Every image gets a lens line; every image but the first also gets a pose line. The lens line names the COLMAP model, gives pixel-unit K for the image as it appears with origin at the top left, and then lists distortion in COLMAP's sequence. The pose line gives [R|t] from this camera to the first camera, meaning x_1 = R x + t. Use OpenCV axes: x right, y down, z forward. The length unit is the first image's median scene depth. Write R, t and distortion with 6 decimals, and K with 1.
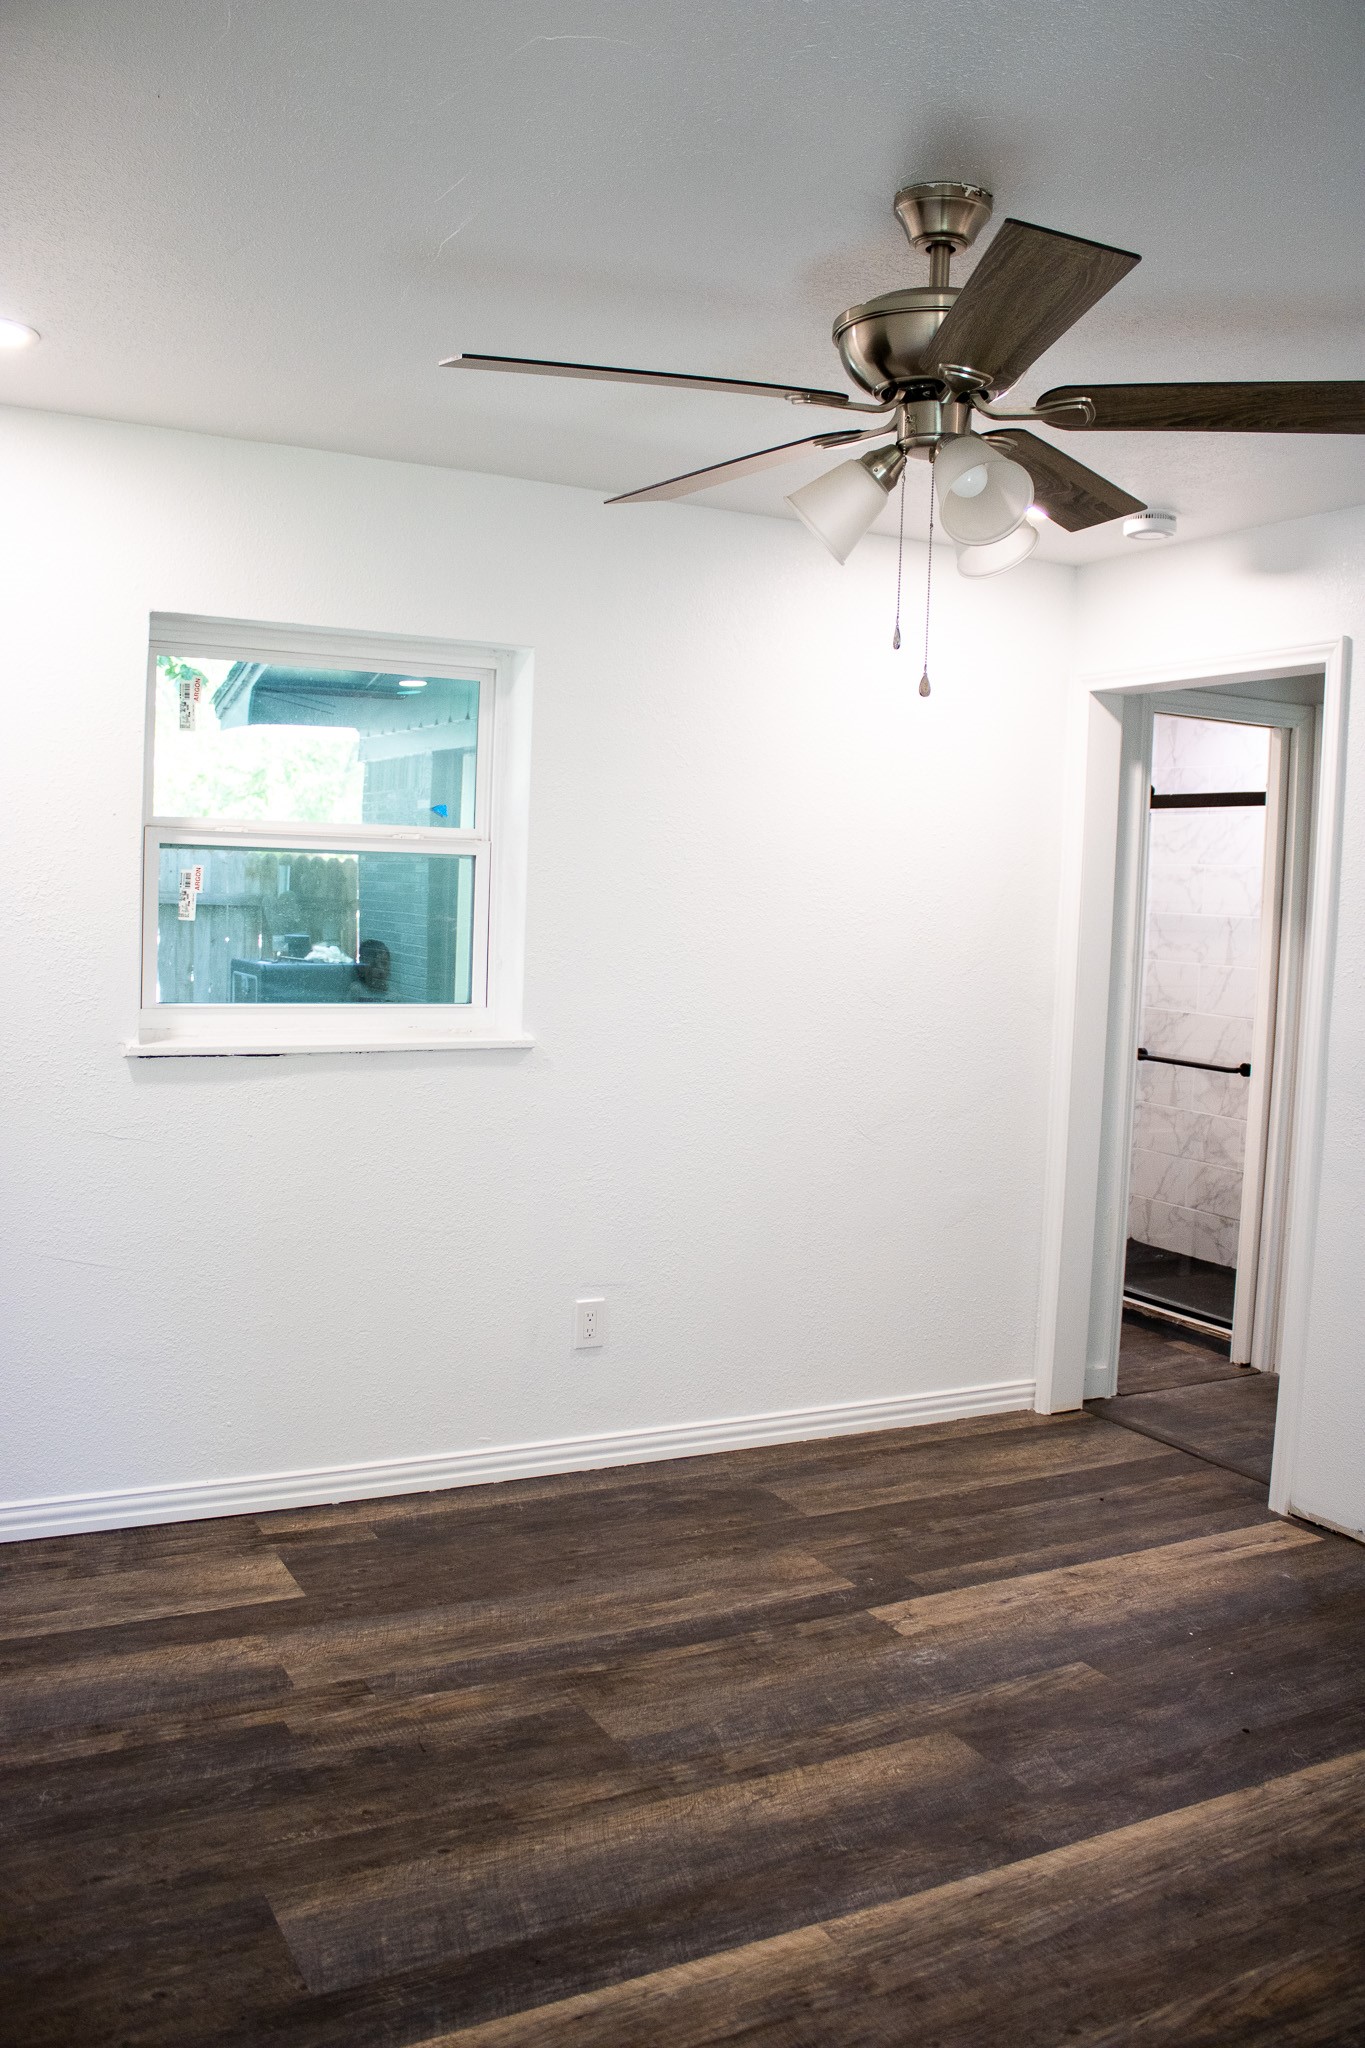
lens RADIAL K [[1719.3, 0, 682.8], [0, 1719.3, 1026.6], [0, 0, 1]] dist [-0.150071, 0.129236]
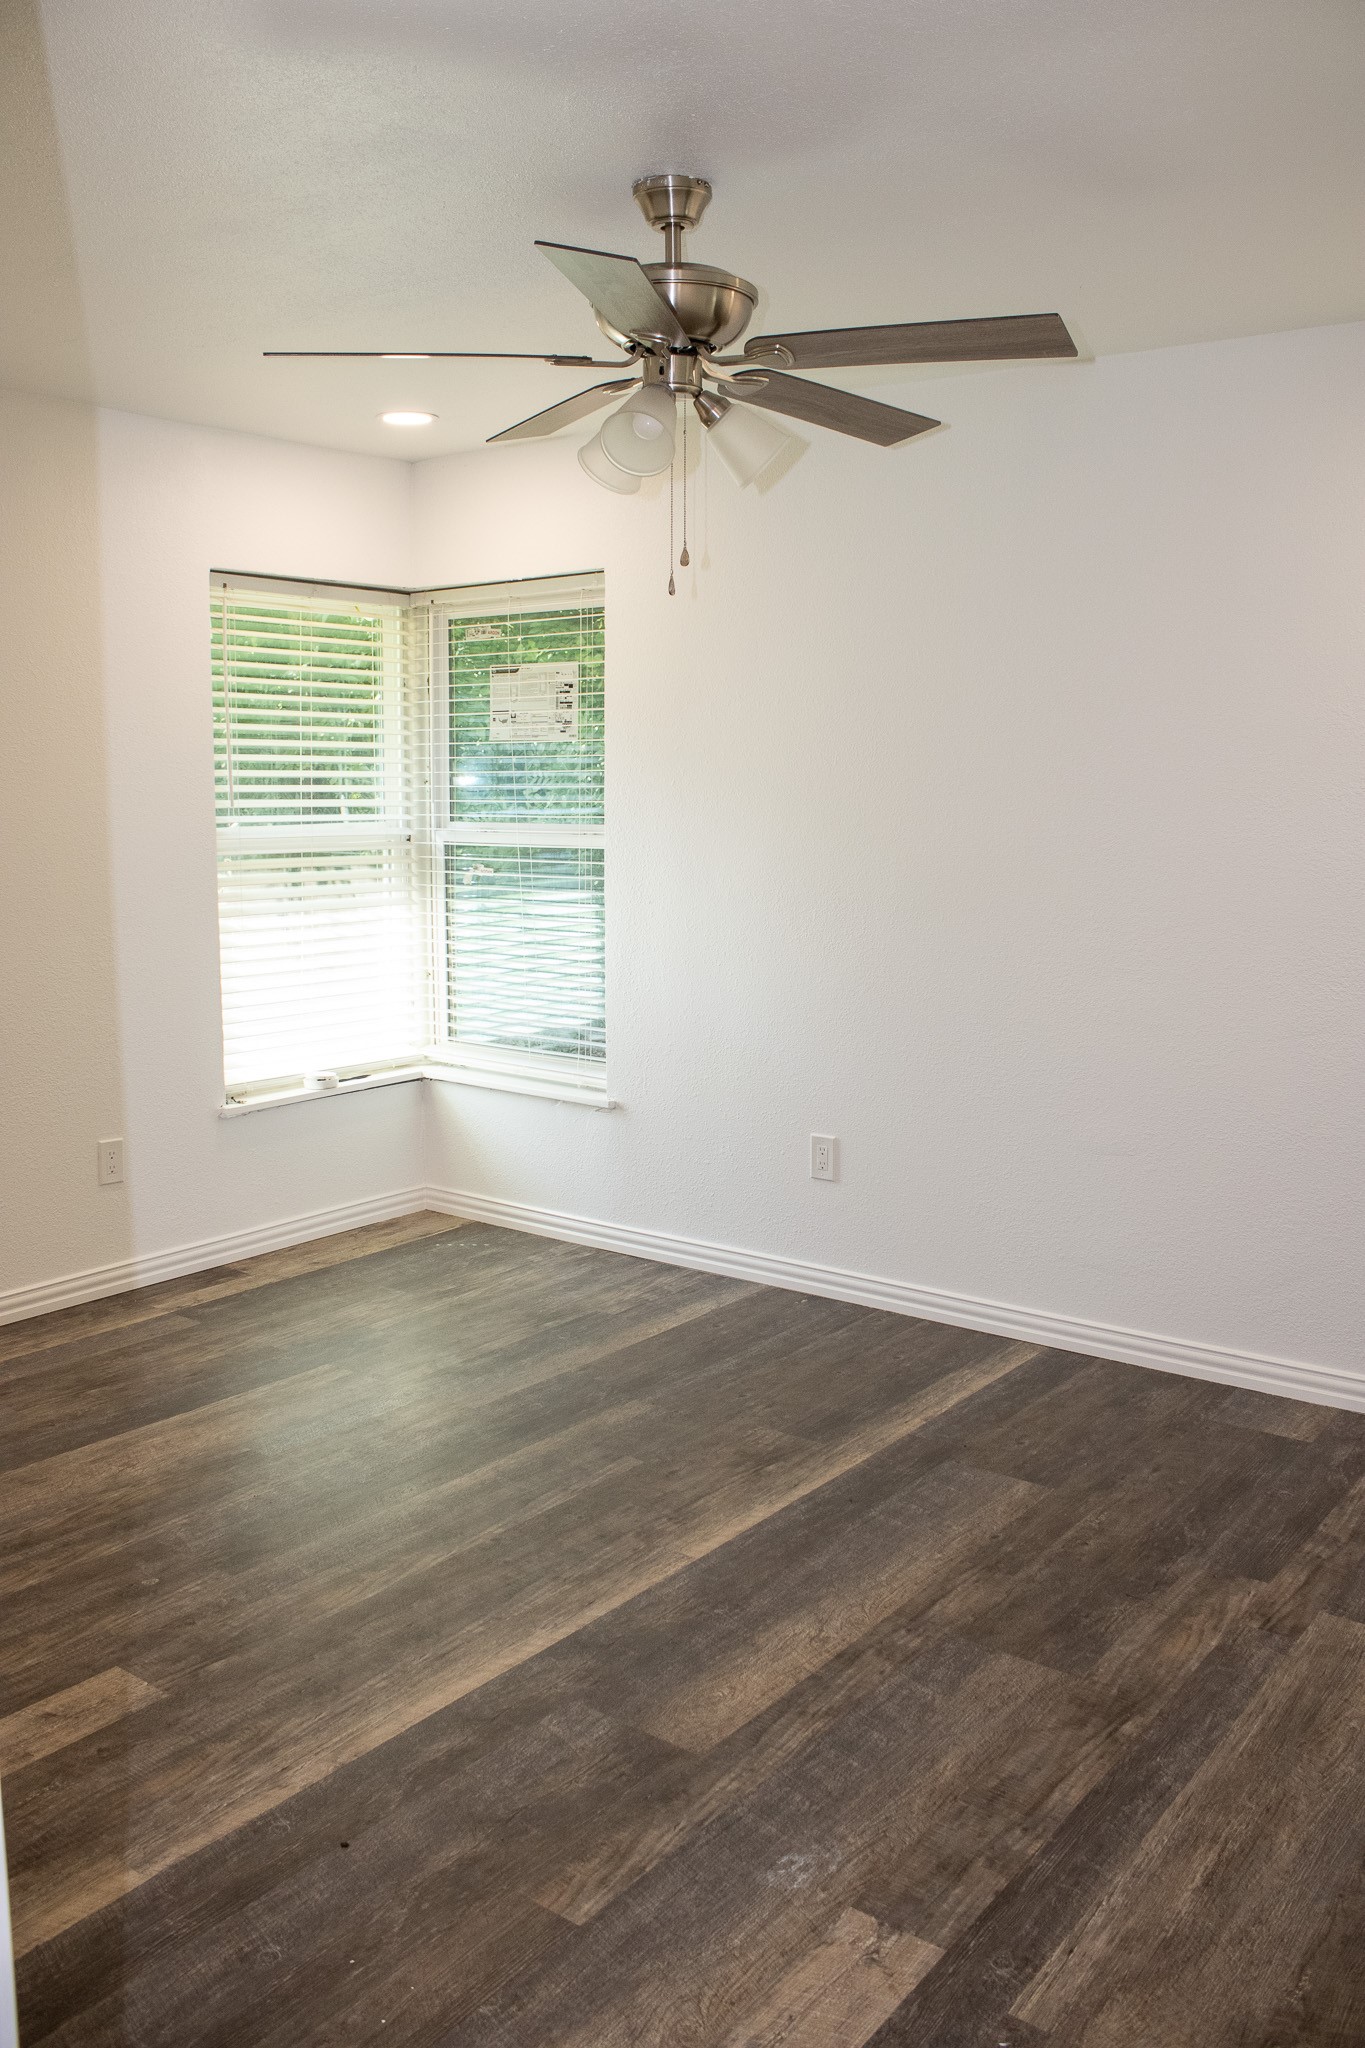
lens RADIAL K [[1719.3, 0, 682.8], [0, 1719.3, 1021.2], [0, 0, 1]] dist [-0.150071, 0.129236]
pose [[-0.907201, 0.025998, -0.419893, 0.537801], [-0.064485, 0.977701, 0.199858, -0.114561], [0.415725, 0.208388, -0.885295, 1.756583]]
